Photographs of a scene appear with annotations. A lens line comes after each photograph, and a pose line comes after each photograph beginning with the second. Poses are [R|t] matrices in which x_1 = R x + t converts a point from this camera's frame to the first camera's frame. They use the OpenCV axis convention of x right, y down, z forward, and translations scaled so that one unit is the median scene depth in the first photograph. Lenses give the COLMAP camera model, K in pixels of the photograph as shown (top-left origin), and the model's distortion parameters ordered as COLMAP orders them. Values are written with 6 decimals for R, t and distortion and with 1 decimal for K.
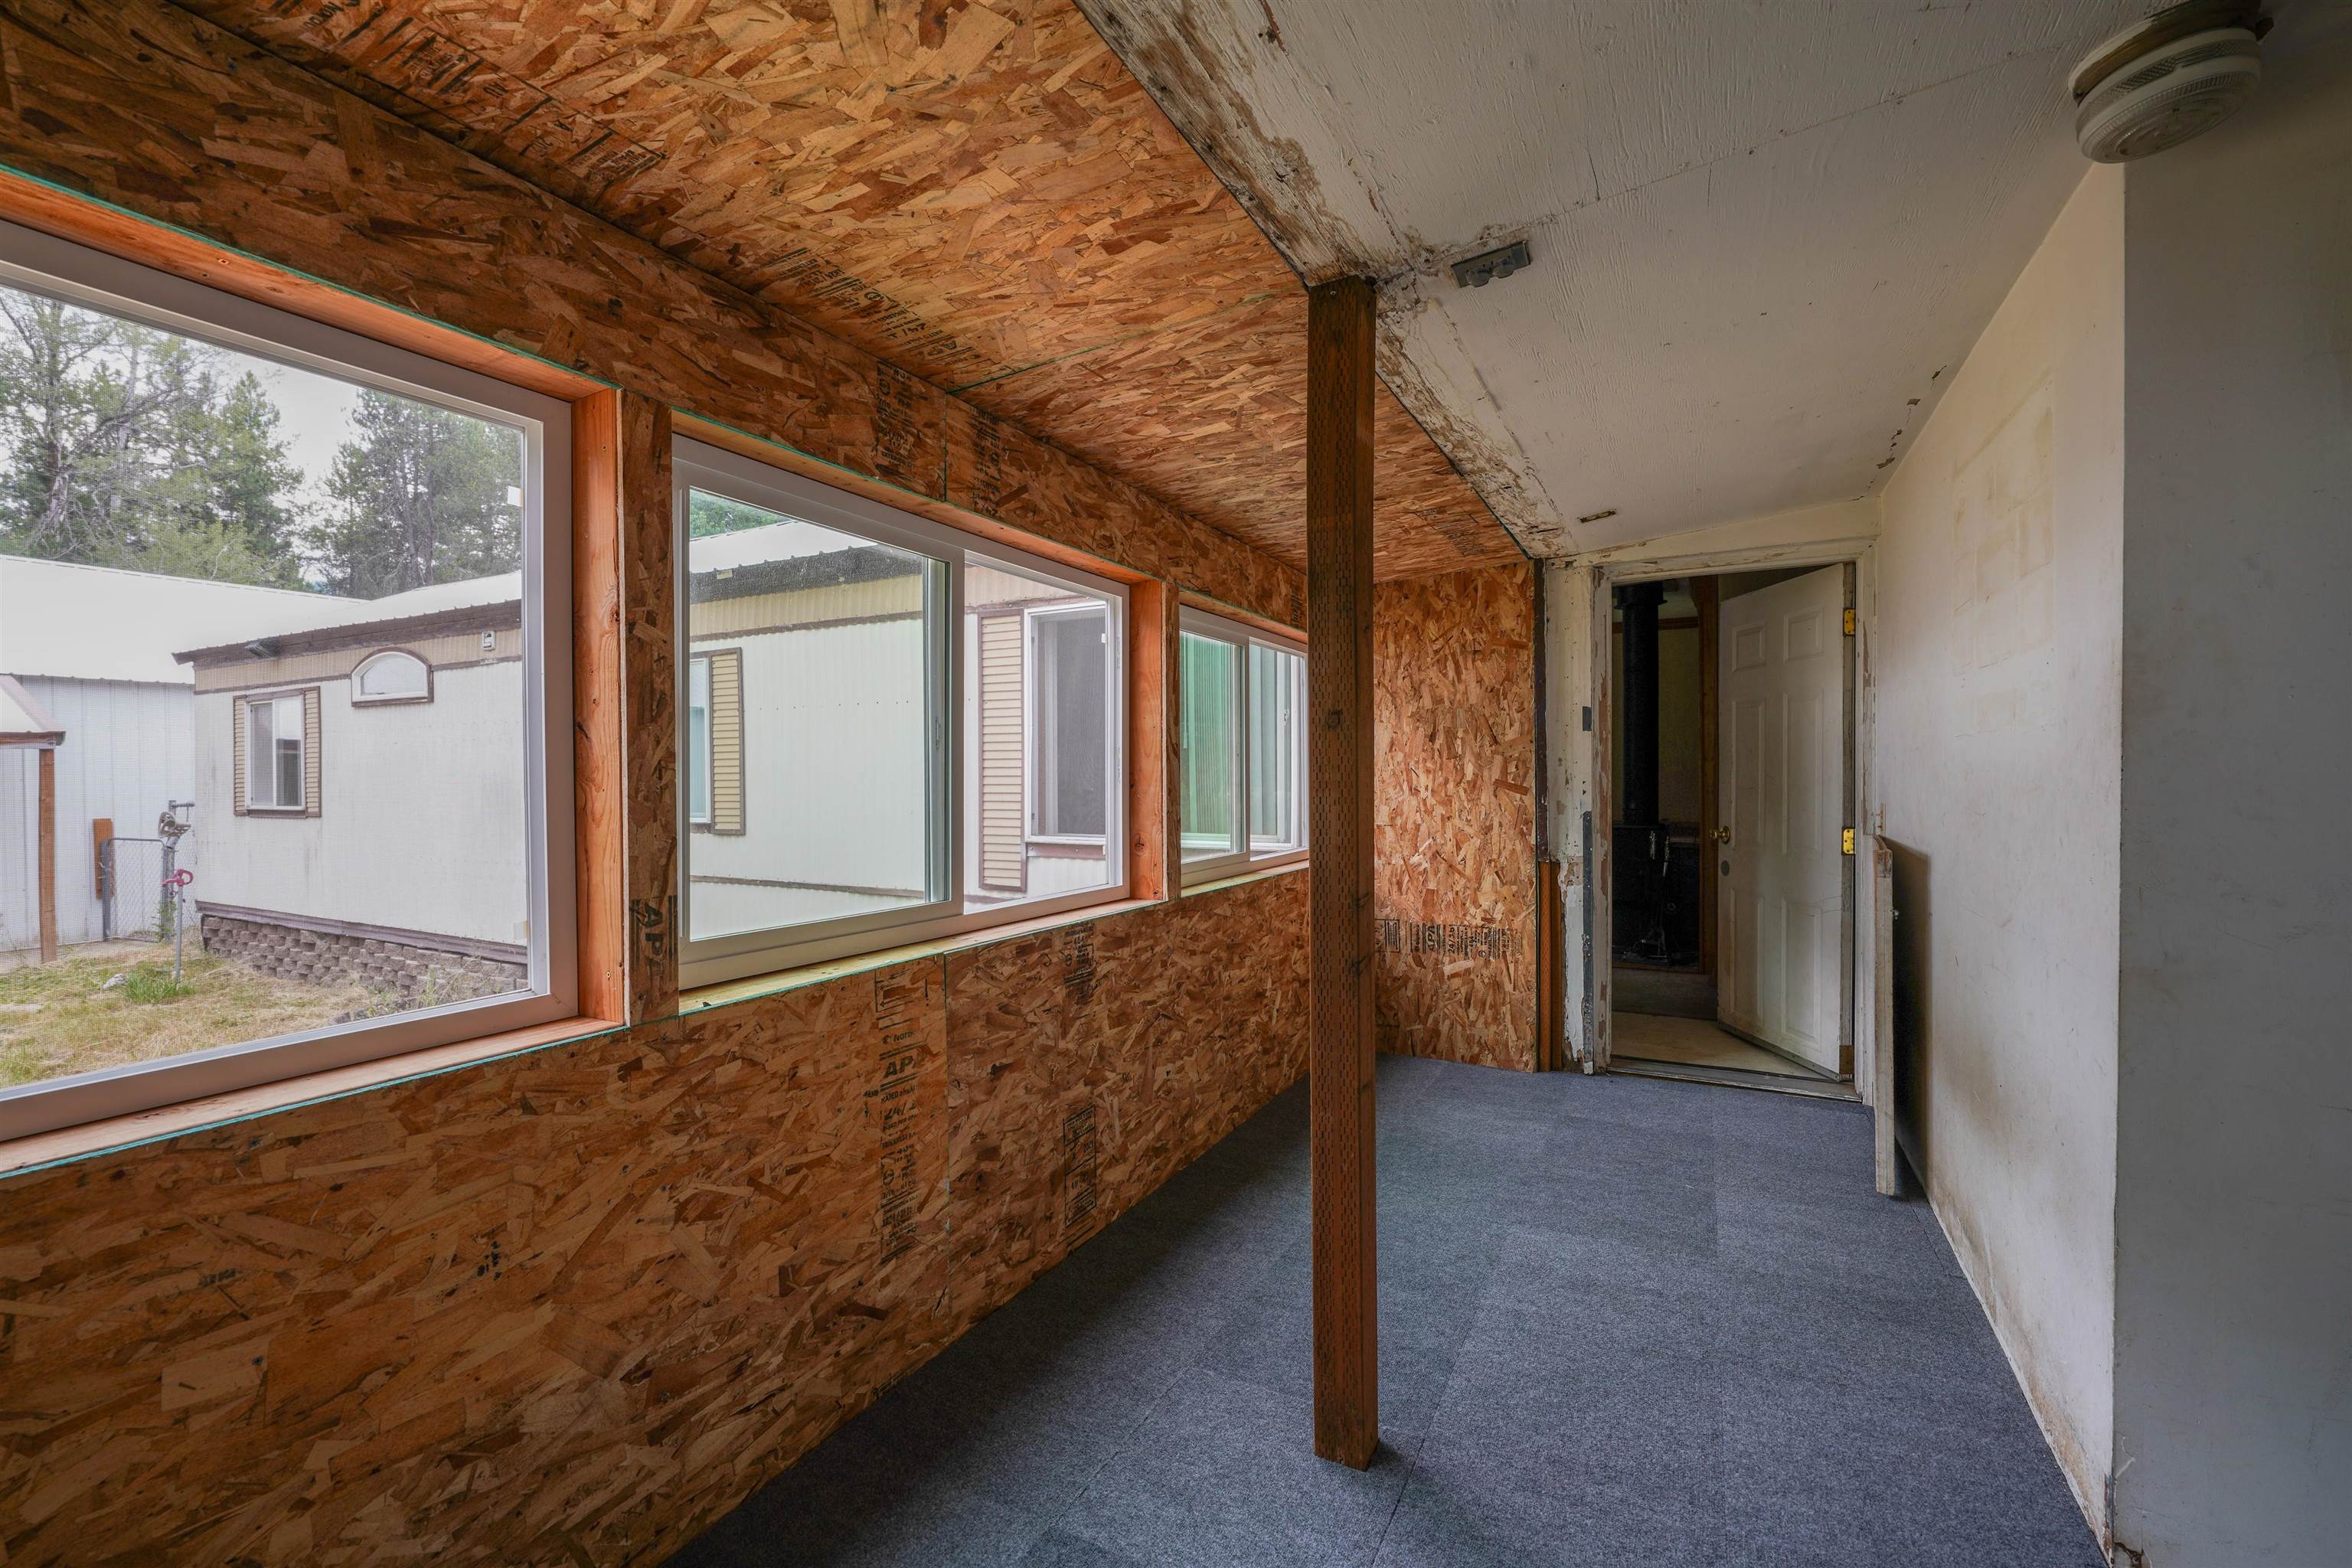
lens RADIAL K [[1005.3, 0, 1176.0], [0, 1005.3, 784.0], [0, 0, 1]] dist [0.000144, -0.000086]
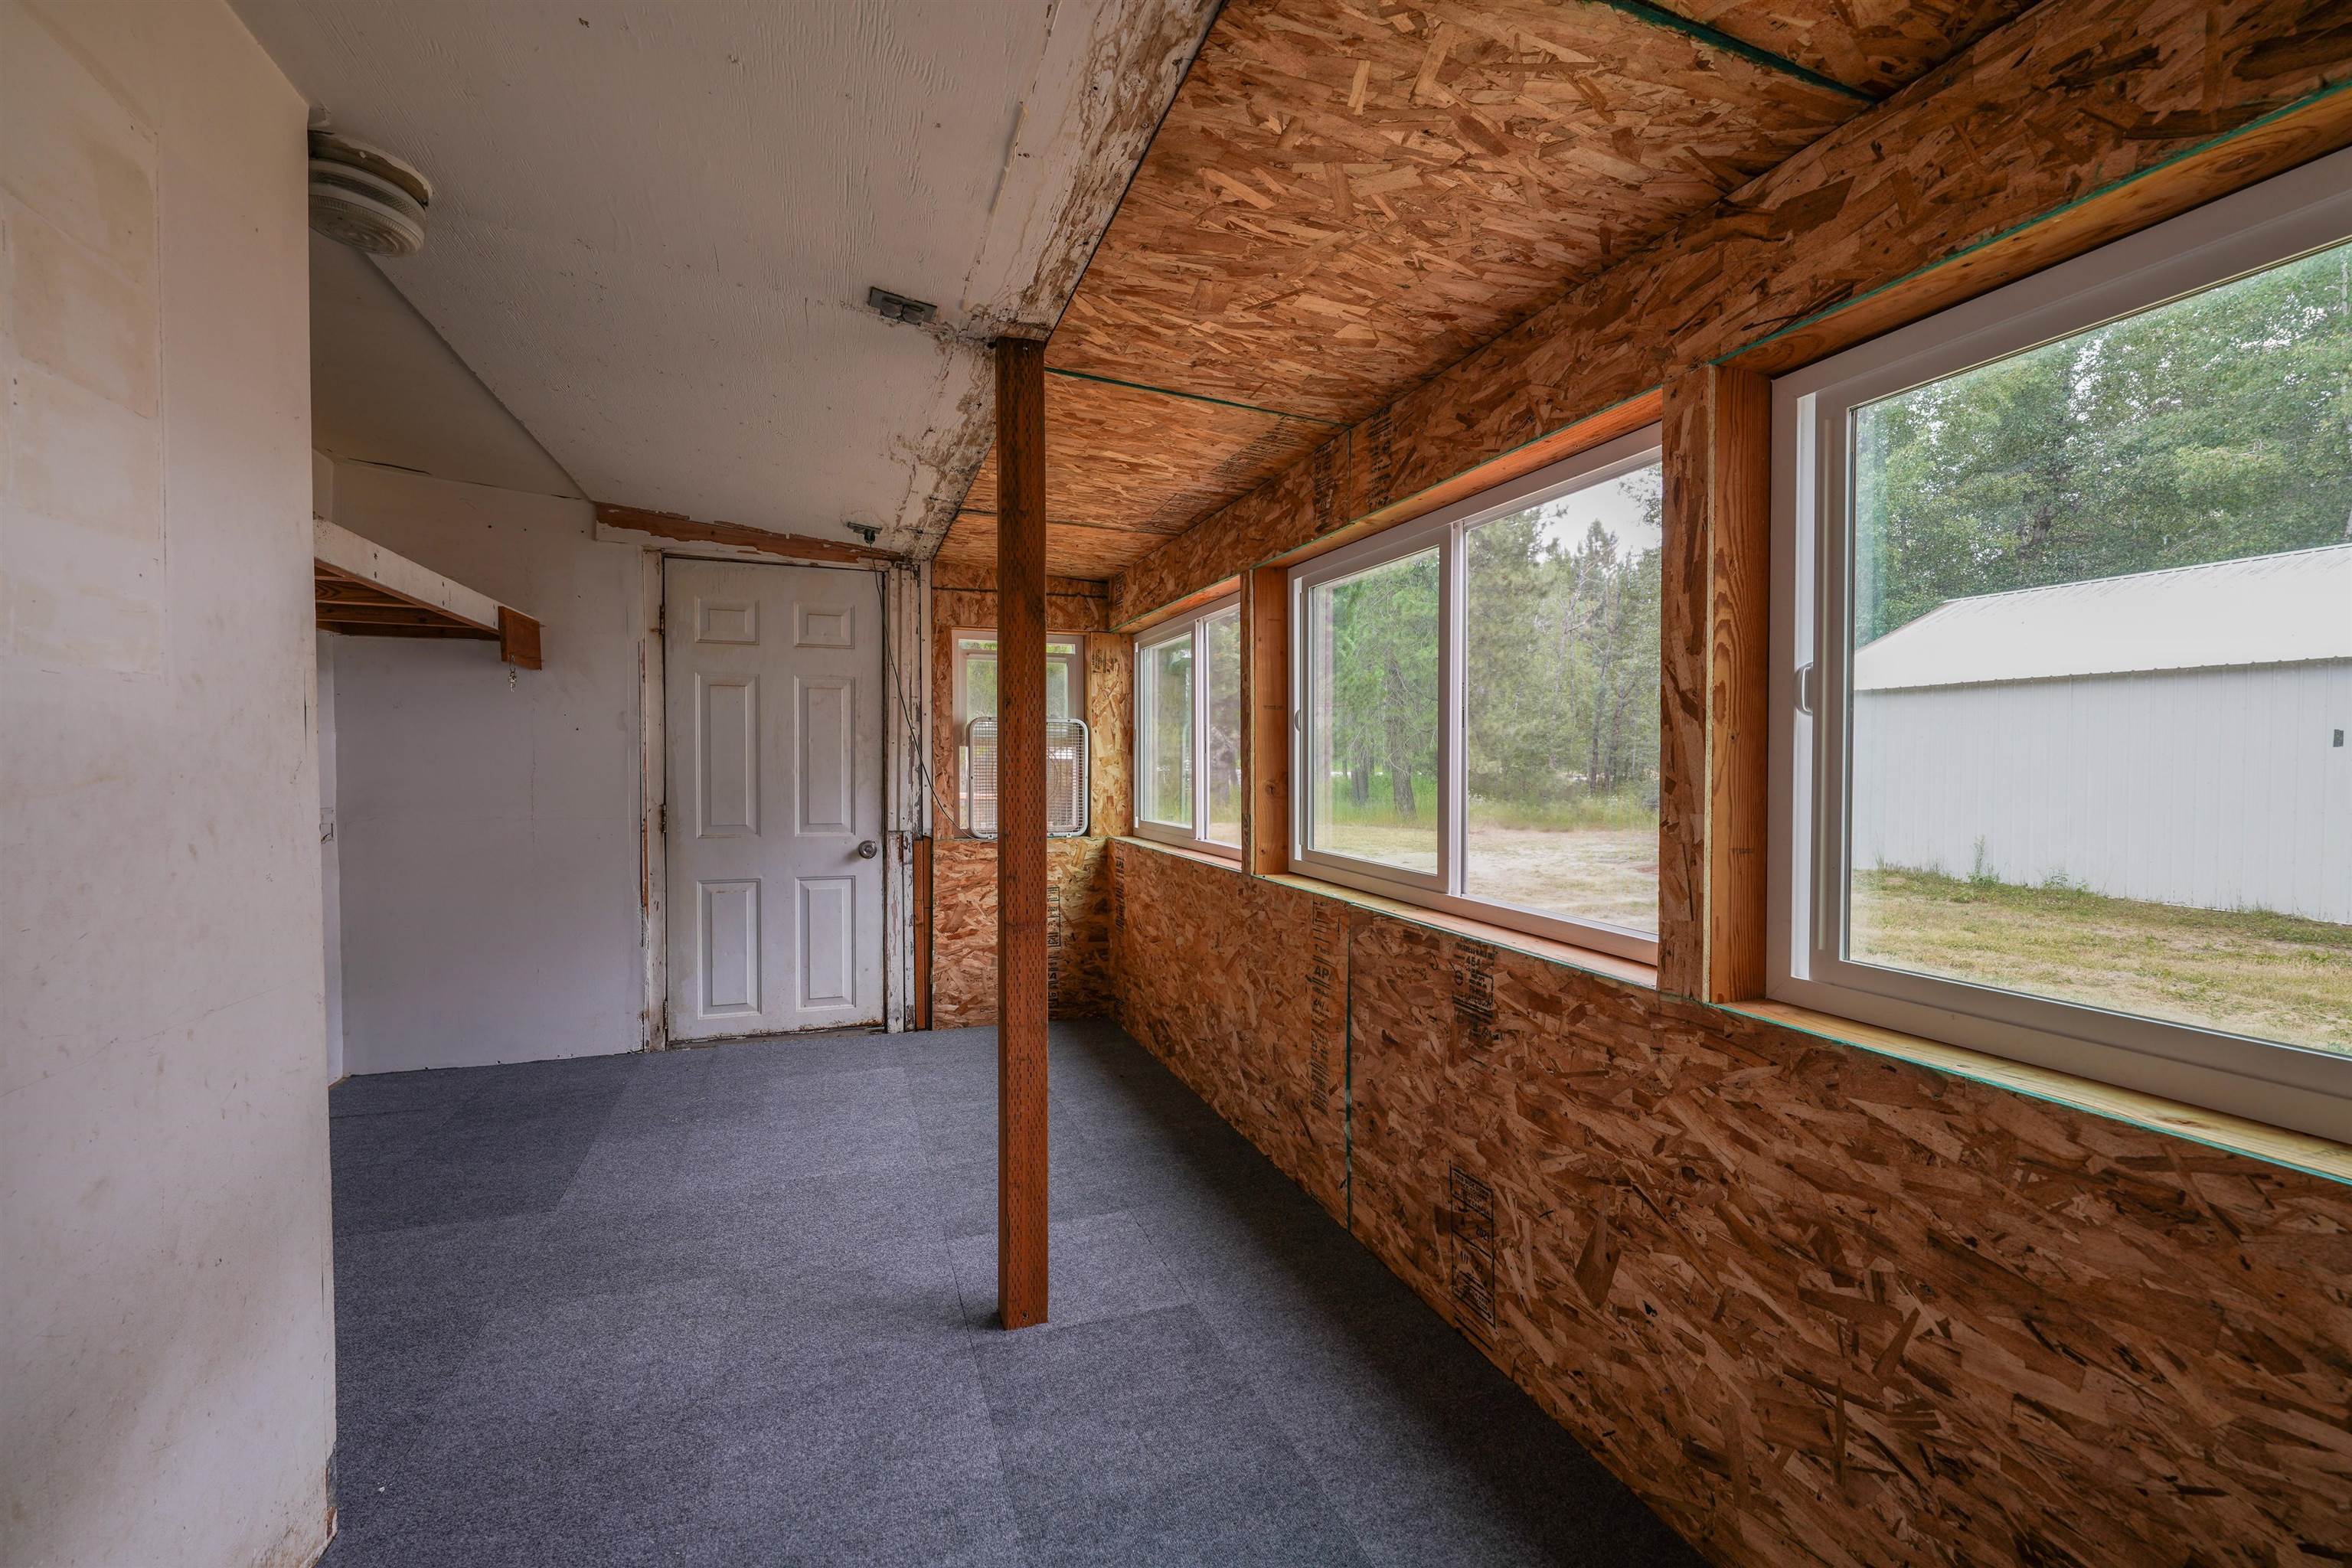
lens RADIAL K [[1005.3, 0, 1176.0], [0, 1005.3, 784.0], [0, 0, 1]] dist [0.000144, -0.000086]
pose [[-0.683999, 0.022643, -0.729131, 0.653407], [-0.004506, 0.999368, 0.035261, -0.012025], [0.729469, 0.027404, -0.683465, 1.398112]]
